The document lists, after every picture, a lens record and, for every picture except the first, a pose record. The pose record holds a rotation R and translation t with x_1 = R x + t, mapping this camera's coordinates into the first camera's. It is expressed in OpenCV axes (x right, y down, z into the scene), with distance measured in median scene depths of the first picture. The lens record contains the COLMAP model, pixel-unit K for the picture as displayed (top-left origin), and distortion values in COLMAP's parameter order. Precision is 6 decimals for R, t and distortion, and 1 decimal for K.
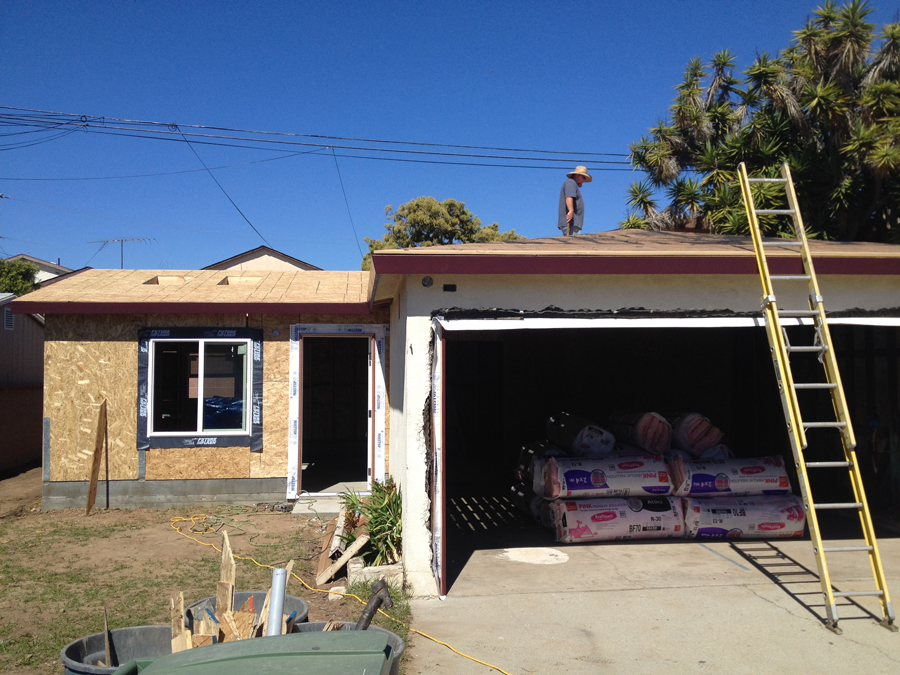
lens RADIAL K [[895.7, 0, 450.0], [0, 895.7, 337.5], [0, 0, 1]] dist [0.118587, -0.206190]
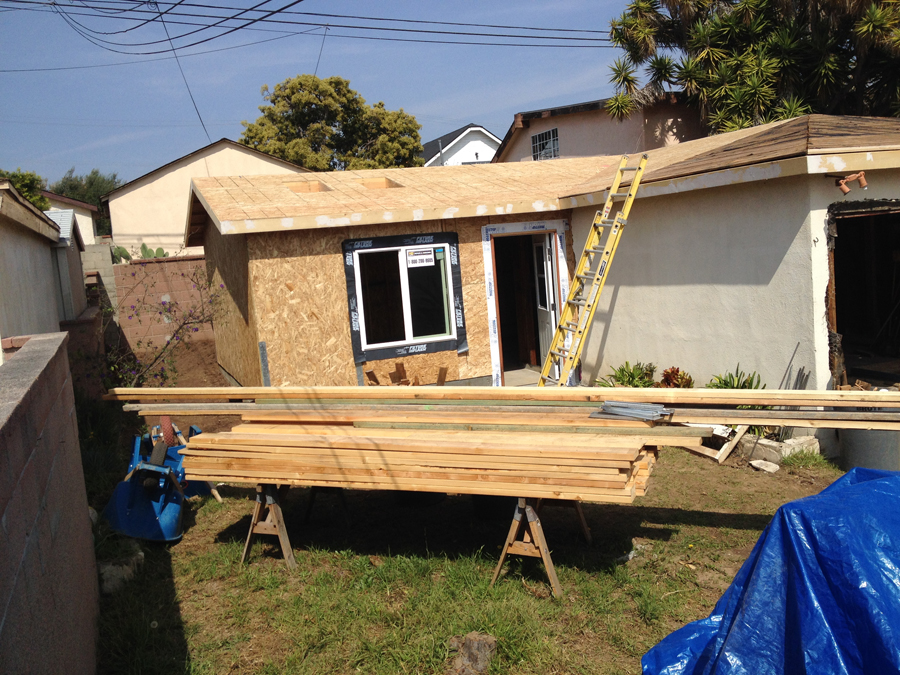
lens RADIAL K [[895.7, 0, 450.0], [0, 895.7, 337.5], [0, 0, 1]] dist [0.118587, -0.206190]
pose [[0.956688, -0.103926, 0.271932, -0.500574], [0.065070, 0.986812, 0.148213, -0.042491], [-0.283749, -0.124099, 0.950834, 0.044361]]
